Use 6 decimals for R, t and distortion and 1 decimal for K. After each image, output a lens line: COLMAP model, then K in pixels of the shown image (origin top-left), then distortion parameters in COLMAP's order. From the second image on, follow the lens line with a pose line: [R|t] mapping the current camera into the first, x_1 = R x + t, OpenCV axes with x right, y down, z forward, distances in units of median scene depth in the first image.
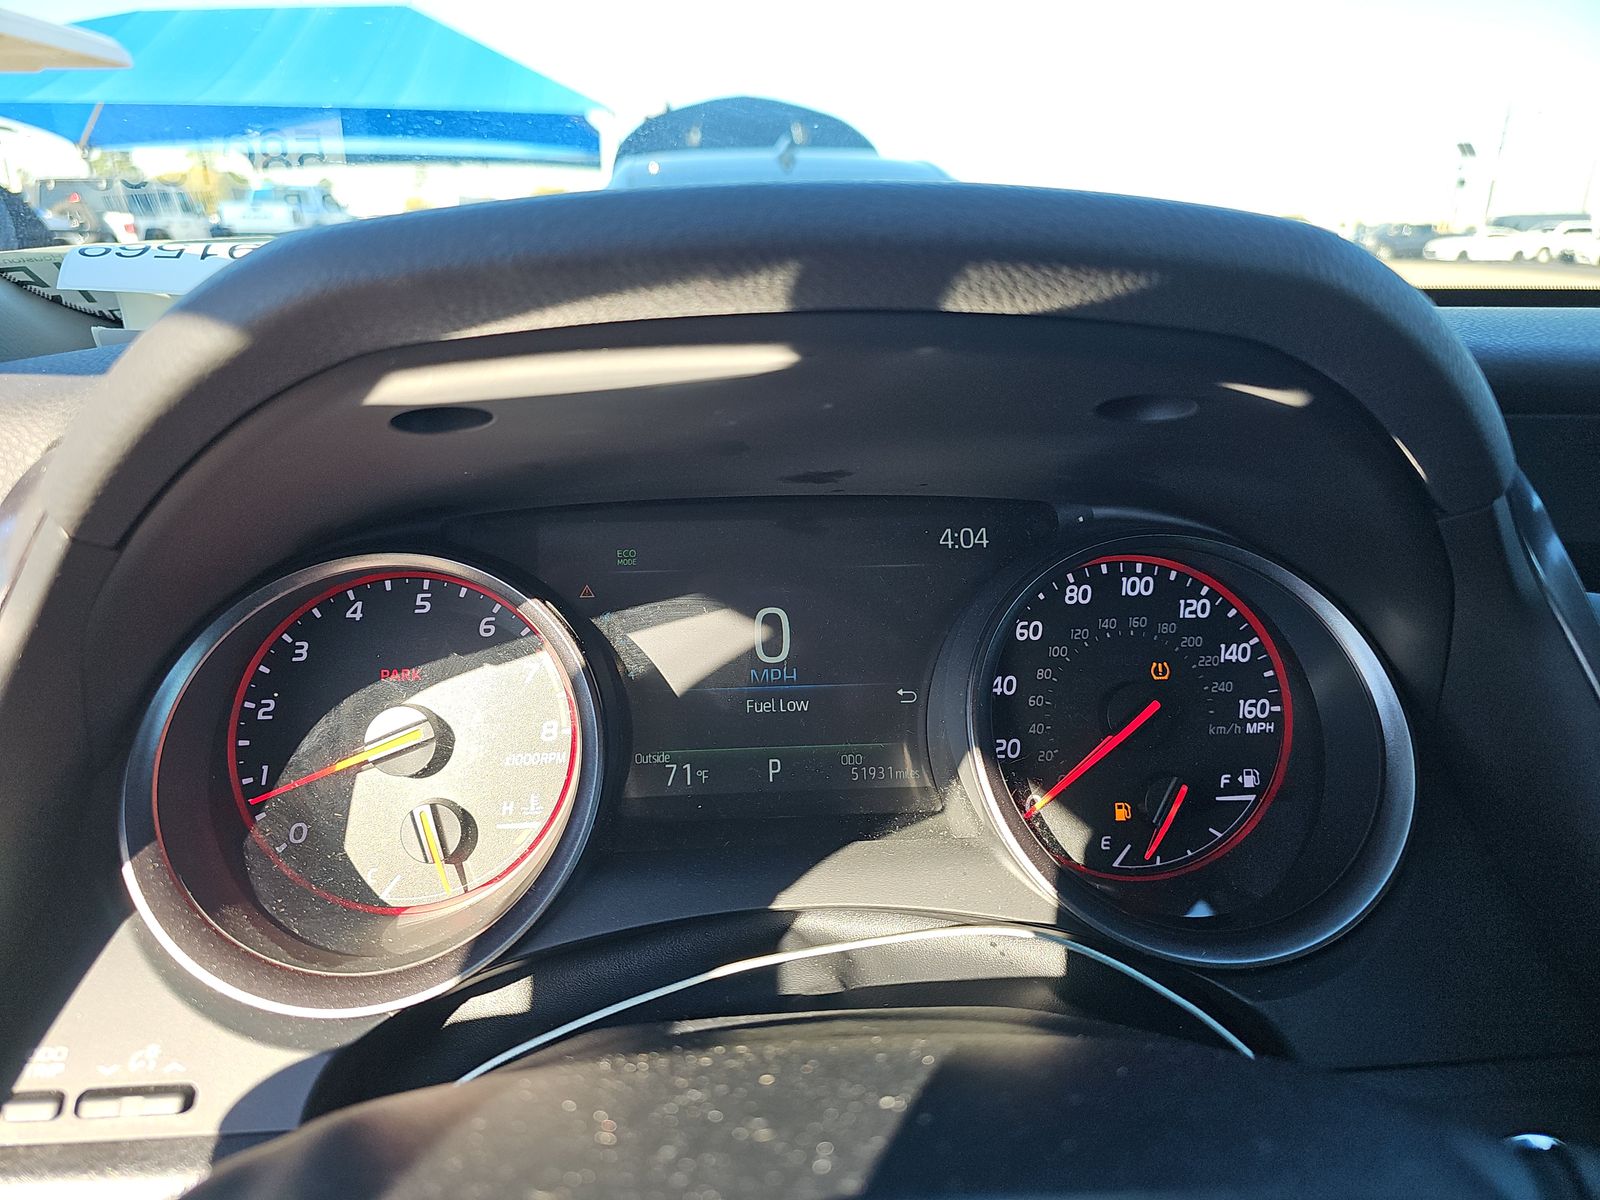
lens RADIAL K [[1105.3, 0, 796.2], [0, 1105.3, 606.8], [0, 0, 1]] dist [0.039282, -0.062289]
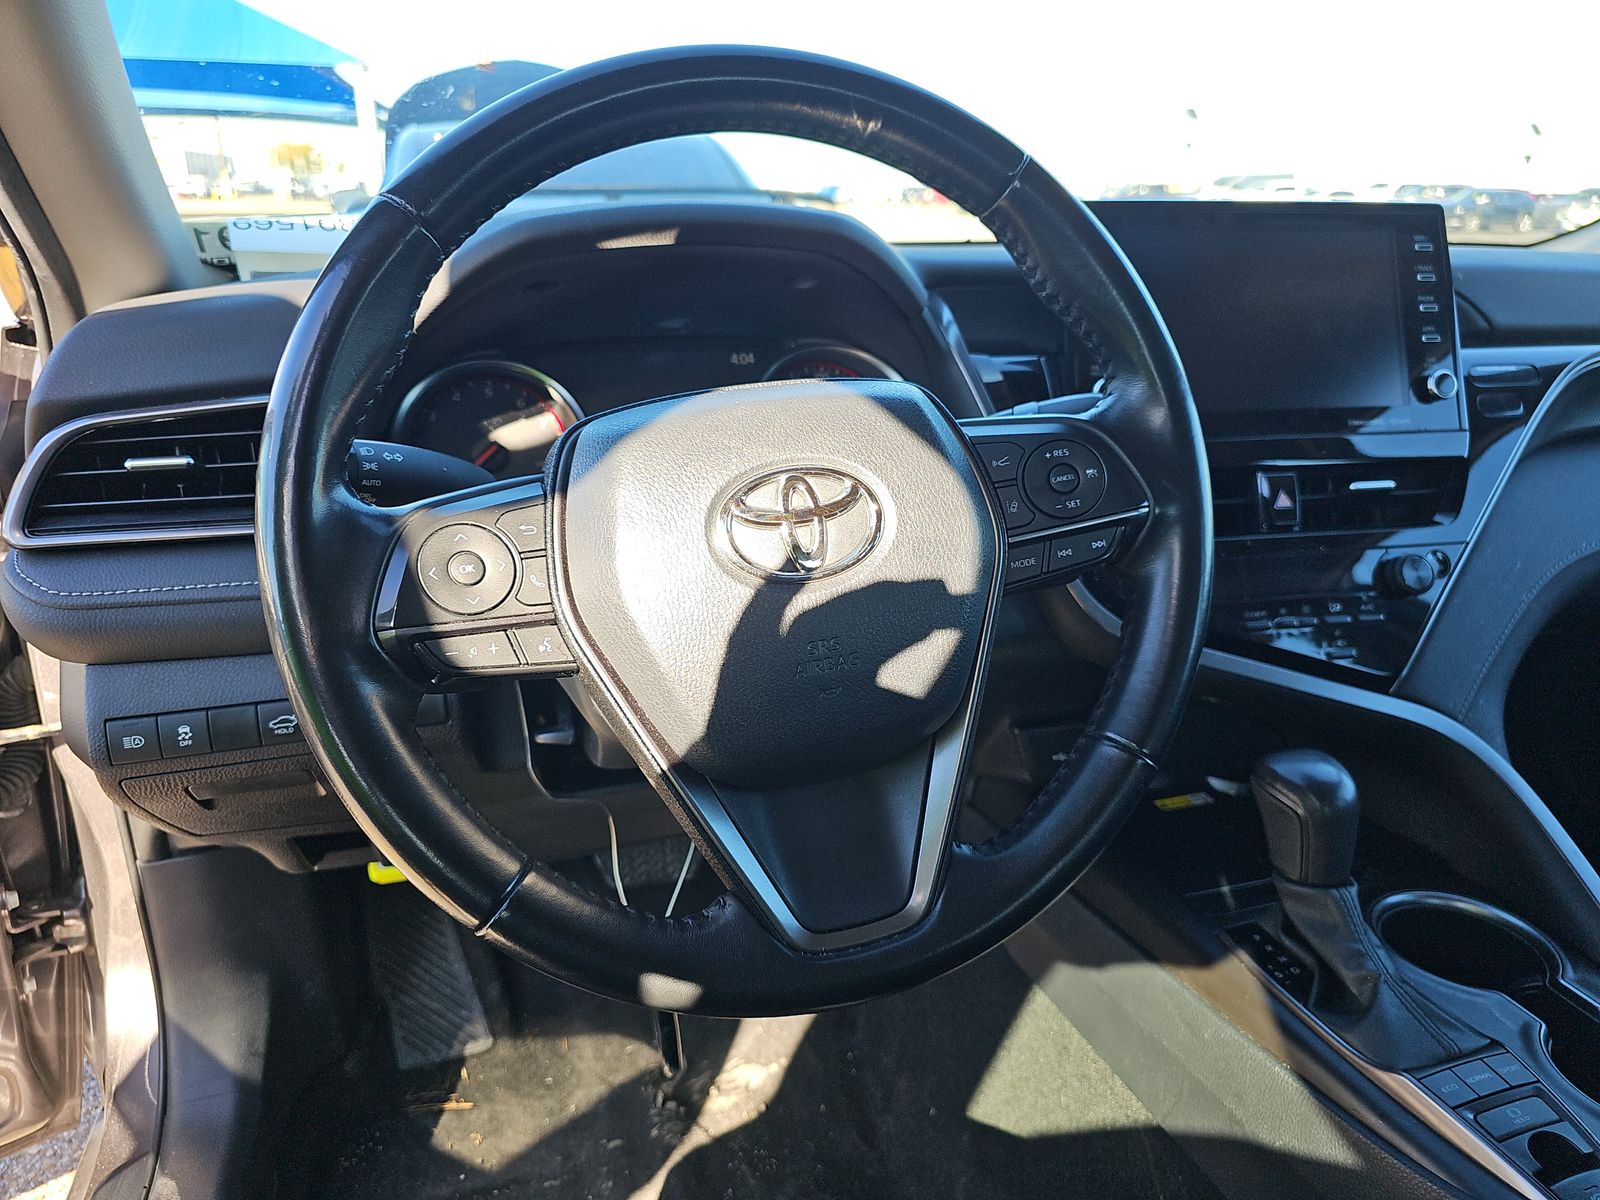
lens RADIAL K [[1105.3, 0, 796.2], [0, 1105.3, 606.8], [0, 0, 1]] dist [0.039282, -0.062289]
pose [[0.982628, -0.064612, 0.173976, -0.155852], [0.059343, 0.997612, 0.035325, 0.365067], [-0.175843, -0.024387, 0.984116, -1.190682]]
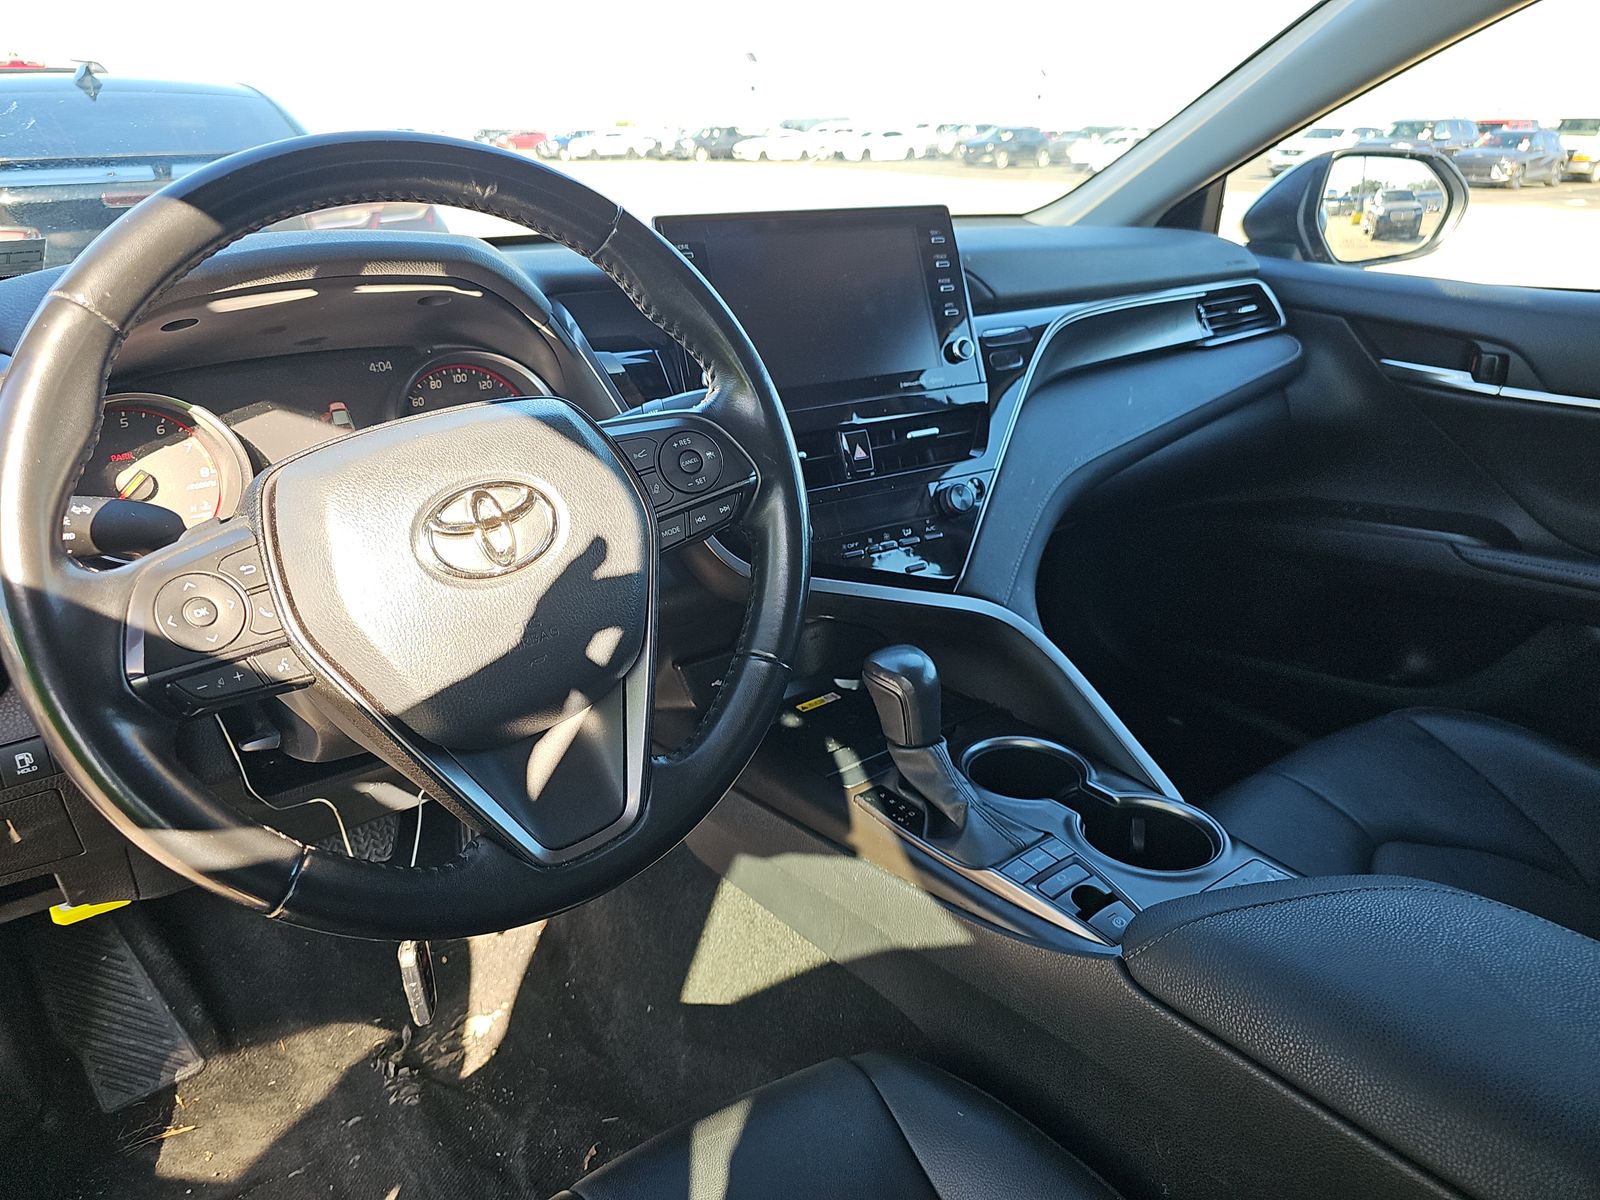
lens RADIAL K [[1105.3, 0, 796.2], [0, 1105.3, 606.8], [0, 0, 1]] dist [0.039282, -0.062289]
pose [[0.859064, -0.210443, 0.466607, -0.299570], [0.173549, 0.977331, 0.121263, 0.308456], [-0.481548, -0.023193, 0.876113, -1.505428]]
